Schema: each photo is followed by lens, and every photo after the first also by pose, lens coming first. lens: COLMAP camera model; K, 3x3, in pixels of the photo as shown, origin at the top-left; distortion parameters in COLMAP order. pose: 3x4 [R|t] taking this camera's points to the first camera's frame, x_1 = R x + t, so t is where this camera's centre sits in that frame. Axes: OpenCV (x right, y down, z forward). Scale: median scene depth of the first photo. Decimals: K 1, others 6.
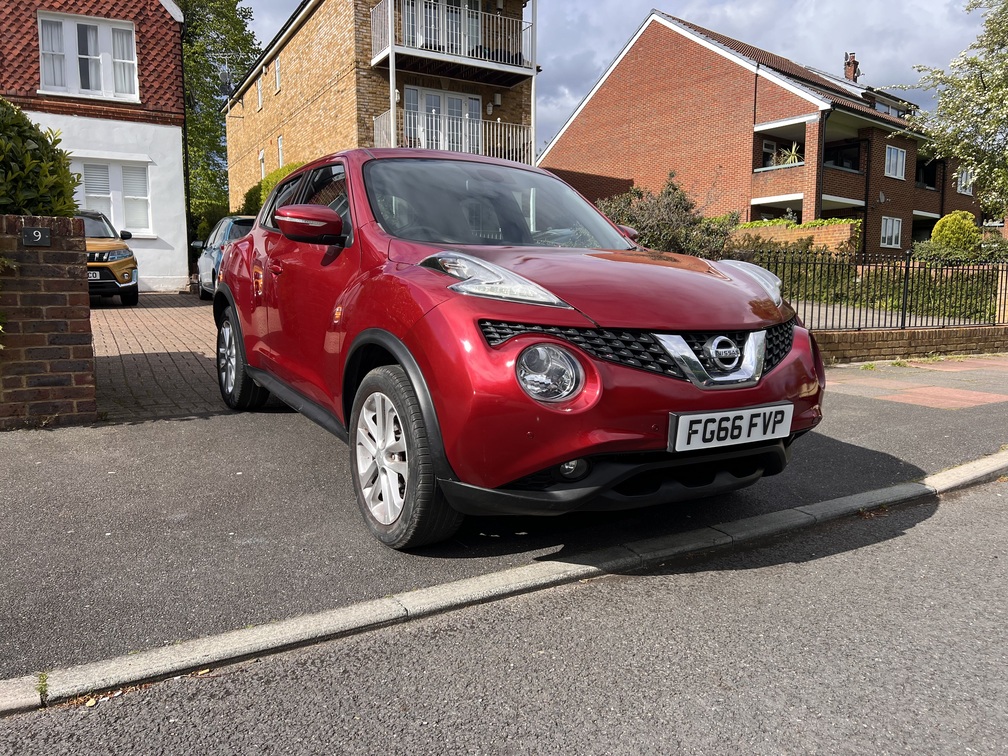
lens RADIAL K [[755.1, 0, 499.4], [0, 755.1, 379.9], [0, 0, 1]] dist [0.029000, -0.045357]
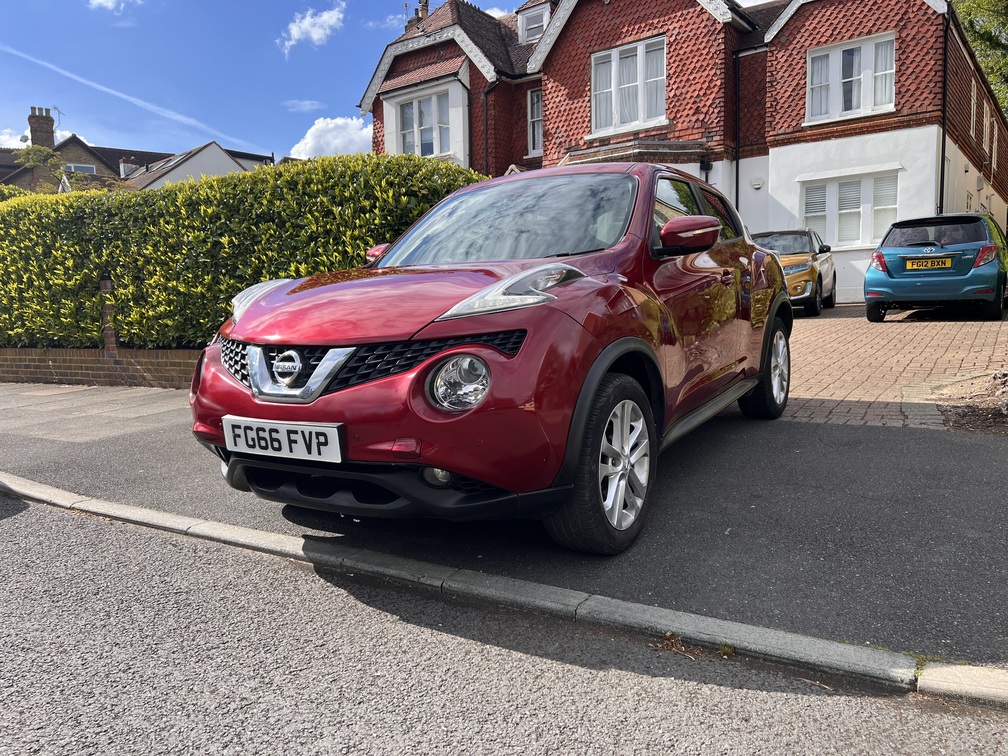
lens RADIAL K [[755.1, 0, 502.6], [0, 755.1, 382.2], [0, 0, 1]] dist [0.029000, -0.045357]
pose [[0.445961, 0.064970, -0.892691, 0.216032], [-0.073510, 0.996651, 0.035812, -0.011870], [0.892029, 0.049651, 0.449244, 0.128070]]
